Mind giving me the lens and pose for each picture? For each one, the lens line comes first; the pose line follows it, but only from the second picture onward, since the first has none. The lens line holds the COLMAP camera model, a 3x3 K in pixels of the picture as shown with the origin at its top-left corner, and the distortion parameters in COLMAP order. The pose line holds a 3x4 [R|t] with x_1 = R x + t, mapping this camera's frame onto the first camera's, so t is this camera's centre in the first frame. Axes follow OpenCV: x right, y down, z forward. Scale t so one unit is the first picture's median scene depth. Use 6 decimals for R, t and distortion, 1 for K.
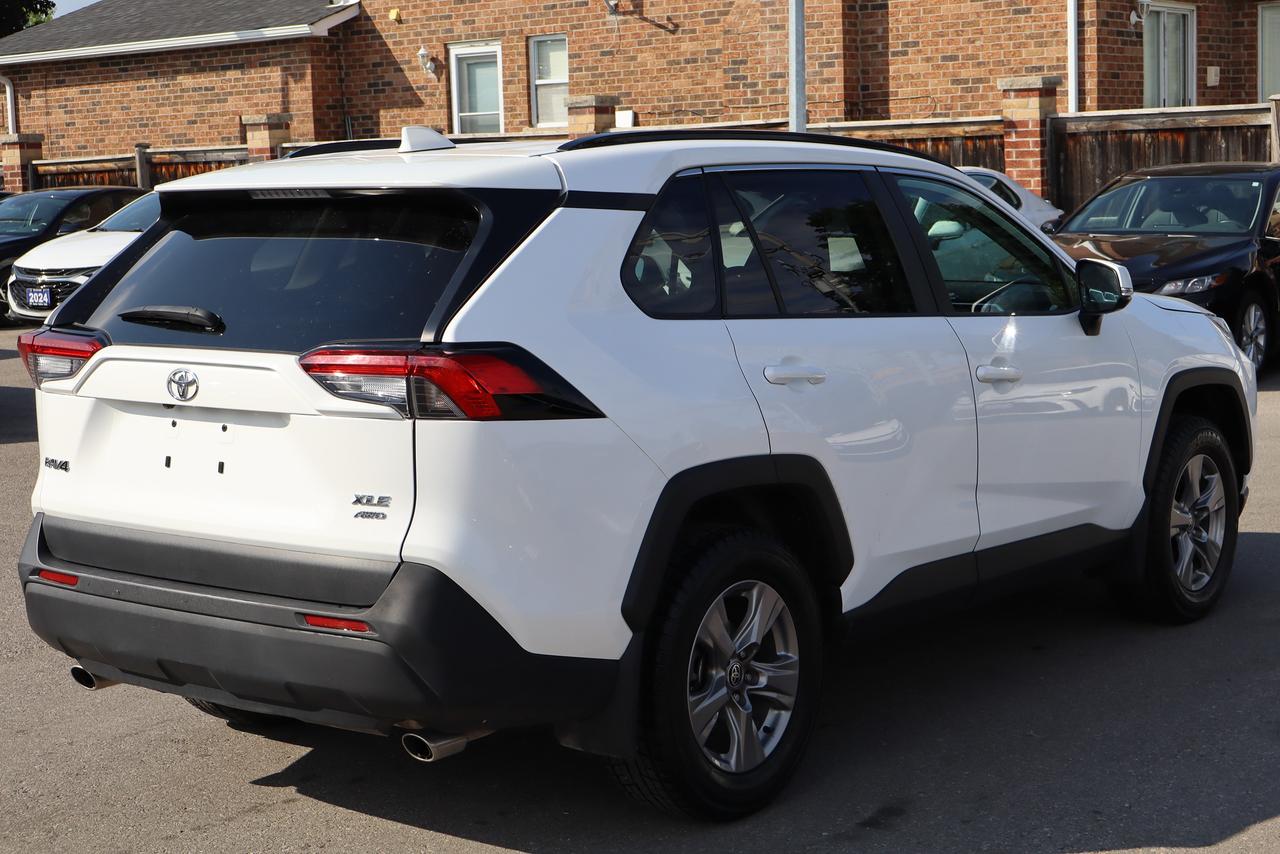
lens RADIAL K [[2084.0, 0, 640.0], [0, 2084.0, 427.0], [0, 0, 1]] dist [0.014066, -0.055849]
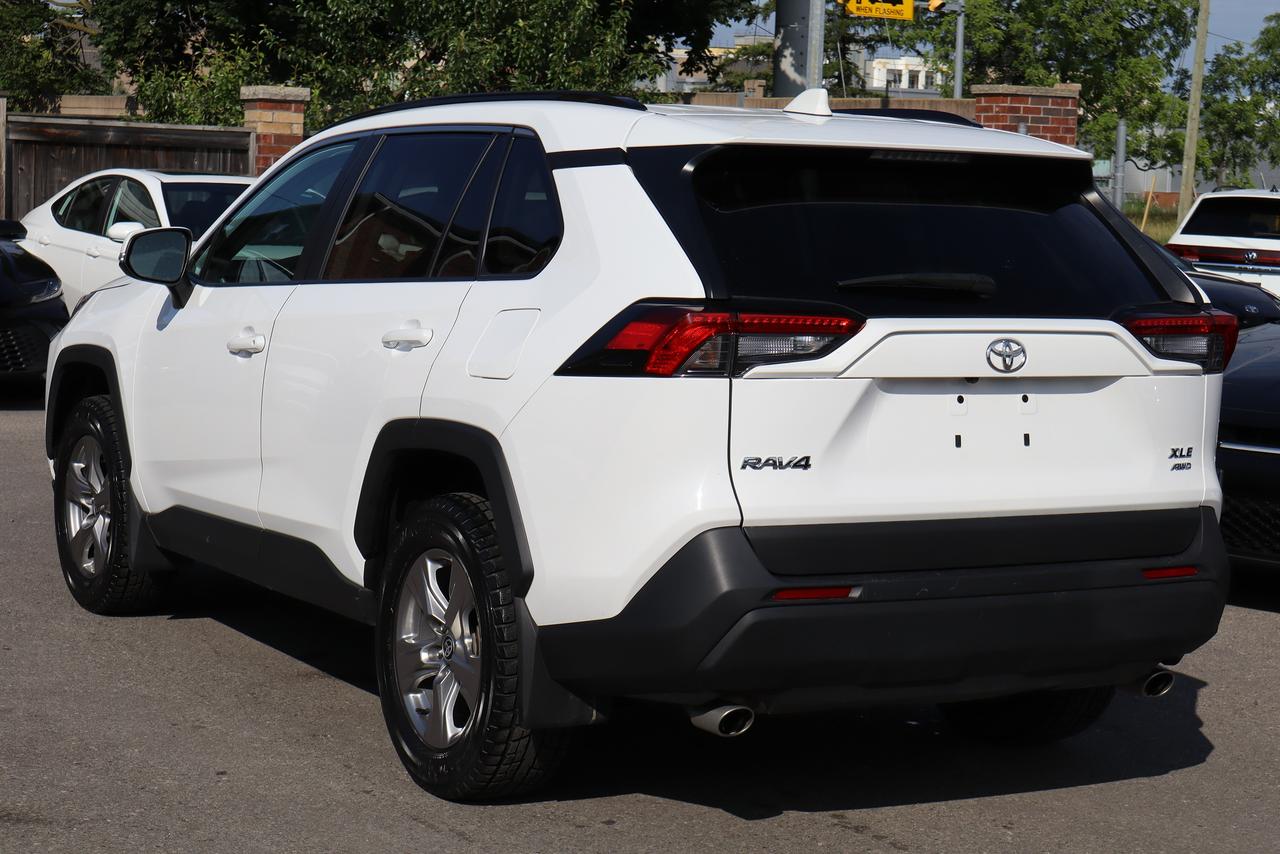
lens RADIAL K [[2506.6, 0, 640.4], [0, 2506.6, 446.2], [0, 0, 1]] dist [0.035774, 0.081273]
pose [[0.377470, -0.059740, 0.924093, -0.315876], [0.070519, 0.996874, 0.035640, -0.007409], [-0.923333, 0.051714, 0.380503, 0.170578]]
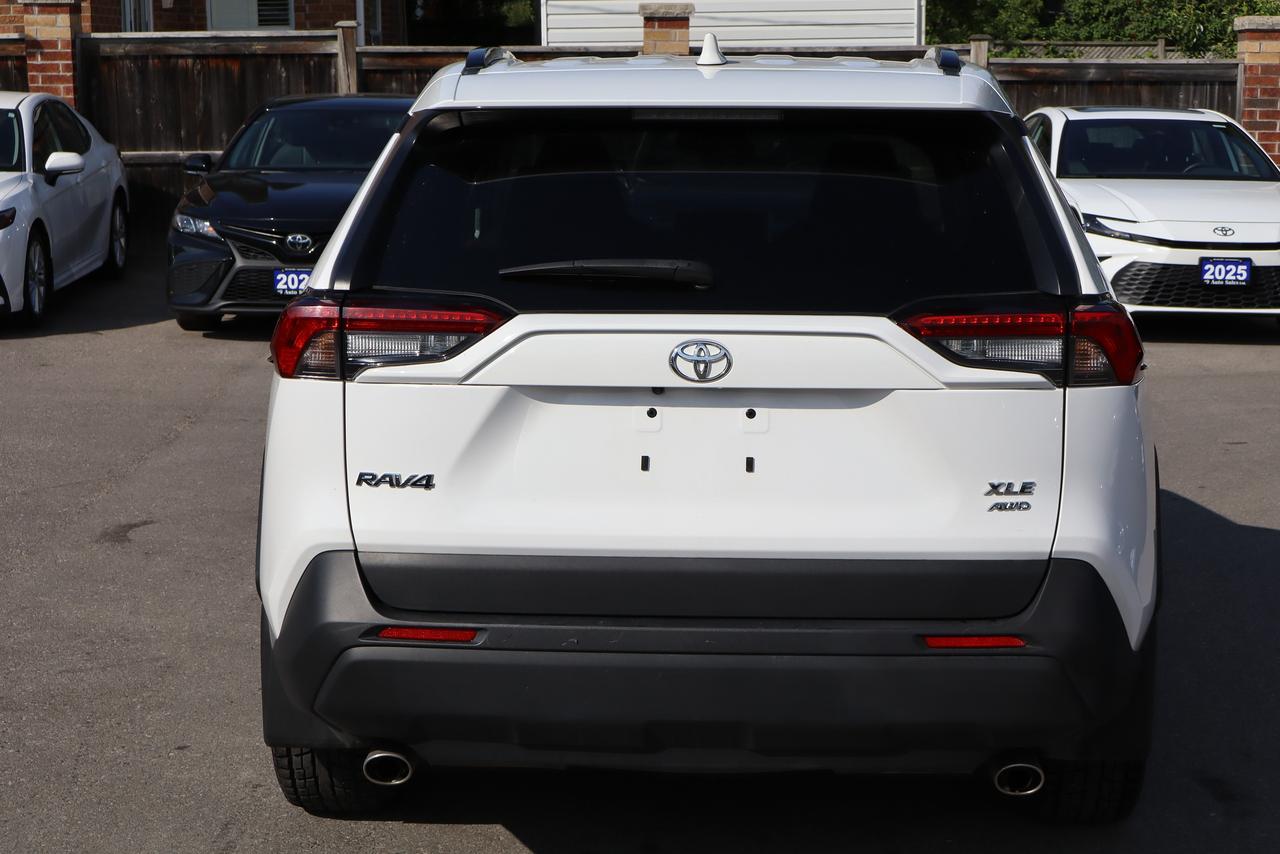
lens RADIAL K [[2323.4, 0, 640.0], [0, 2323.4, 427.0], [0, 0, 1]] dist [-0.040911, 0.058926]
pose [[0.823046, -0.060366, 0.564757, -0.170809], [0.050881, 0.998174, 0.032543, -0.005895], [-0.565690, 0.001951, 0.824615, 0.072217]]
